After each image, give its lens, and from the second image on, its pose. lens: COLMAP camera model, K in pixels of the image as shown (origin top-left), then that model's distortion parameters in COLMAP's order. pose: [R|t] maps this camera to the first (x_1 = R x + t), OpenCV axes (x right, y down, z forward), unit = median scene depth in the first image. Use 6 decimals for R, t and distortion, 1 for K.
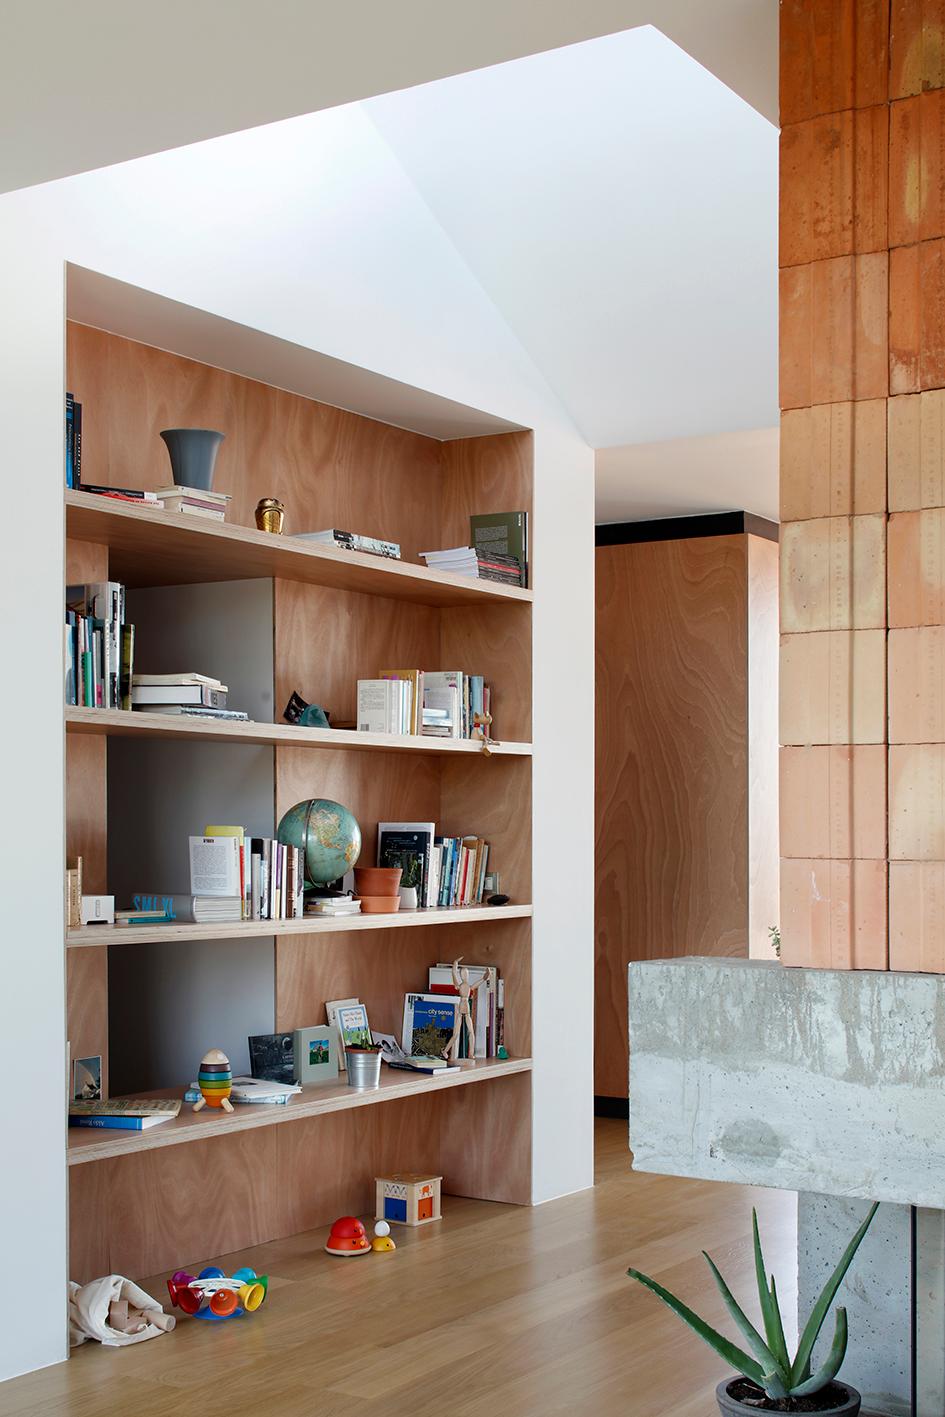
lens RADIAL K [[1834.6, 0, 471.9], [0, 1834.6, 709.5], [0, 0, 1]] dist [-0.045865, 0.000000]
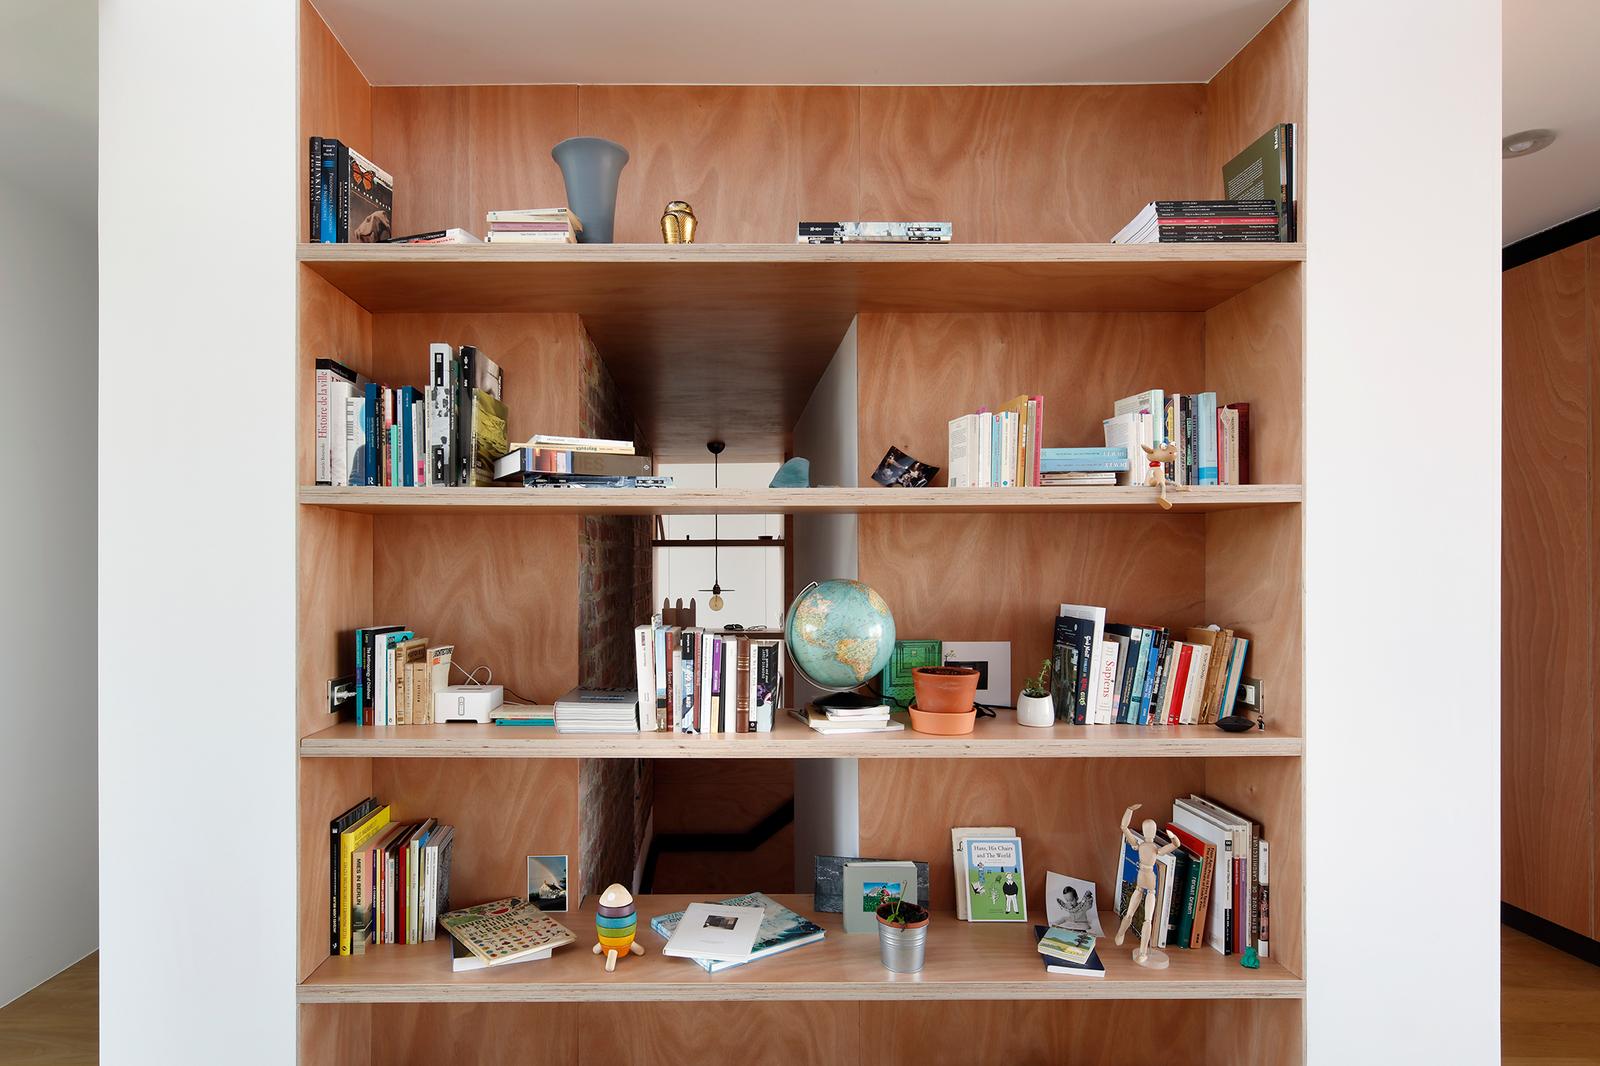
lens RADIAL K [[850.7, 0, 798.7], [0, 850.7, 554.1], [0, 0, 1]] dist [0.004710, 0.000038]
pose [[0.545157, -0.018710, -0.838125, 0.193690], [0.059803, 0.998072, 0.016619, 0.028758], [0.836198, -0.059183, 0.545225, 0.725381]]
